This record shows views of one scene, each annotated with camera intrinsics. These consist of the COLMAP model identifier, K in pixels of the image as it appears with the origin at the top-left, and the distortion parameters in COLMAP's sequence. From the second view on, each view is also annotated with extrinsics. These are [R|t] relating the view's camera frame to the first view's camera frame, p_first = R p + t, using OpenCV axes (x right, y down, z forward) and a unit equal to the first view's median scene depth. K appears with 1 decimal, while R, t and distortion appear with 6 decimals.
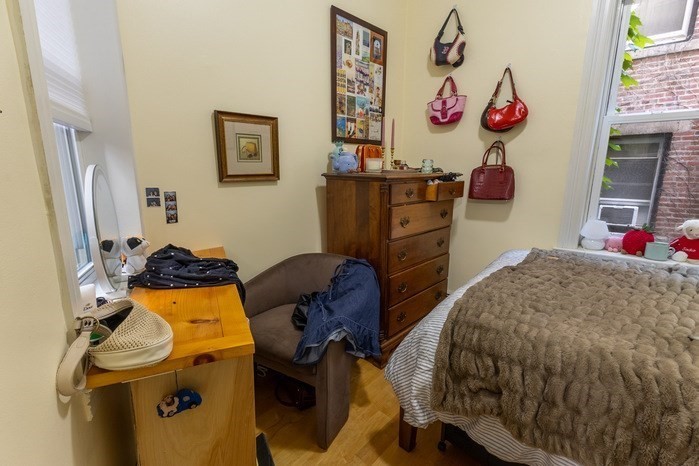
lens RADIAL K [[322.0, 0, 350.3], [0, 322.0, 232.3], [0, 0, 1]] dist [0.021549, -0.005178]
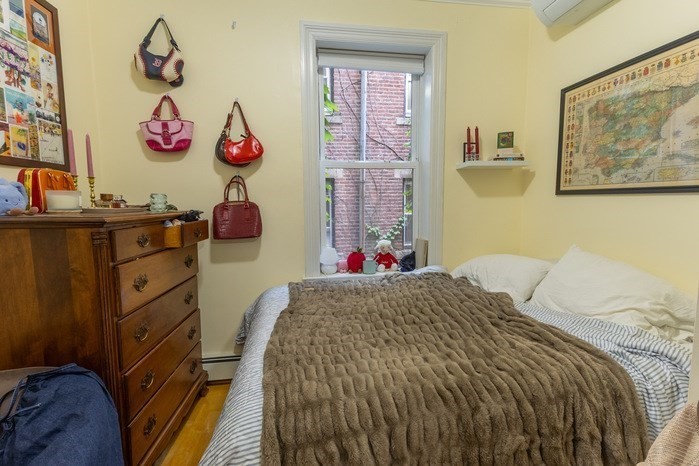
lens RADIAL K [[322.0, 0, 354.3], [0, 322.0, 232.2], [0, 0, 1]] dist [0.021549, -0.005178]
pose [[0.647633, -0.078457, 0.757903, -0.044215], [0.160379, 0.986437, -0.034931, -0.037111], [-0.744883, 0.144174, 0.651432, 0.175926]]
